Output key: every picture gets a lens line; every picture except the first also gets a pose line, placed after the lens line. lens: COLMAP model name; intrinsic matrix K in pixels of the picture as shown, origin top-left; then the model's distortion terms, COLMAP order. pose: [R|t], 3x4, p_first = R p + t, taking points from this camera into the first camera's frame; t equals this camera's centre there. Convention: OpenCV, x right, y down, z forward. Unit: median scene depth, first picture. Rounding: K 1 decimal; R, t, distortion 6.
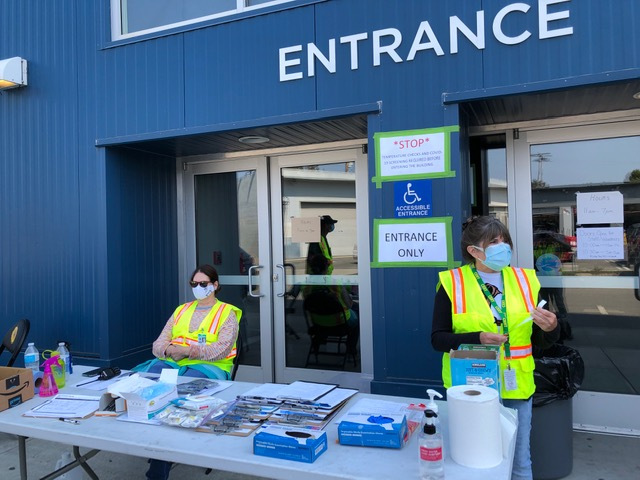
lens RADIAL K [[515.1, 0, 320.0], [0, 515.1, 240.0], [0, 0, 1]] dist [0.002150, 0.011521]
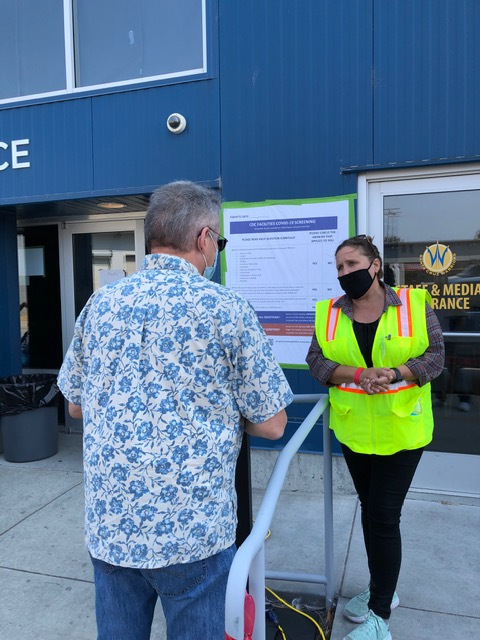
lens RADIAL K [[507.0, 0, 240.0], [0, 507.0, 320.0], [0, 0, 1]] dist [0.004262, -0.006918]
pose [[0.995175, 0.006969, 0.097867, 0.843427], [-0.011485, 0.998891, 0.045653, -0.026927], [-0.097440, -0.046557, 0.994152, -0.475534]]
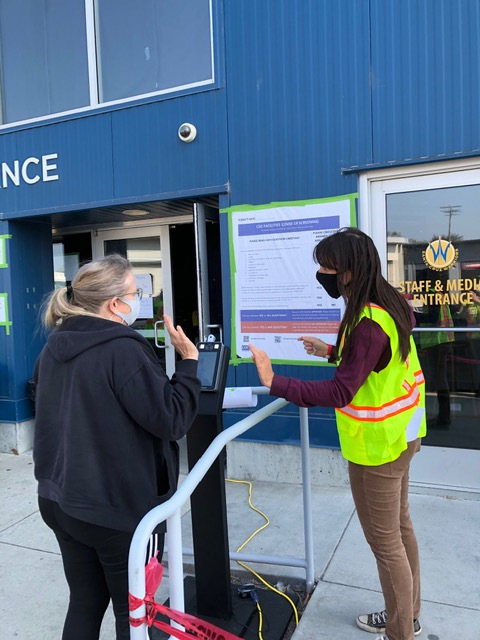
lens RADIAL K [[515.1, 0, 256.6], [0, 515.1, 318.6], [0, 0, 1]] dist [0.002150, 0.011521]
pose [[0.999962, -0.008560, -0.001468, 0.975939], [0.008613, 0.999130, 0.040797, -0.023873], [0.001117, -0.040808, 0.999166, -0.545153]]
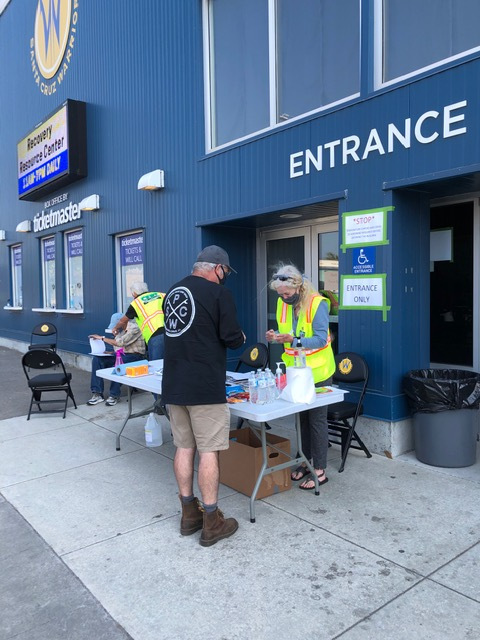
lens RADIAL K [[515.1, 0, 256.6], [0, 515.1, 318.6], [0, 0, 1]] dist [0.002150, 0.011521]
pose [[0.889494, 0.035227, -0.455586, 0.555859], [-0.006573, 0.997907, 0.064327, -0.010915], [0.456899, -0.054224, 0.887865, -0.369210]]
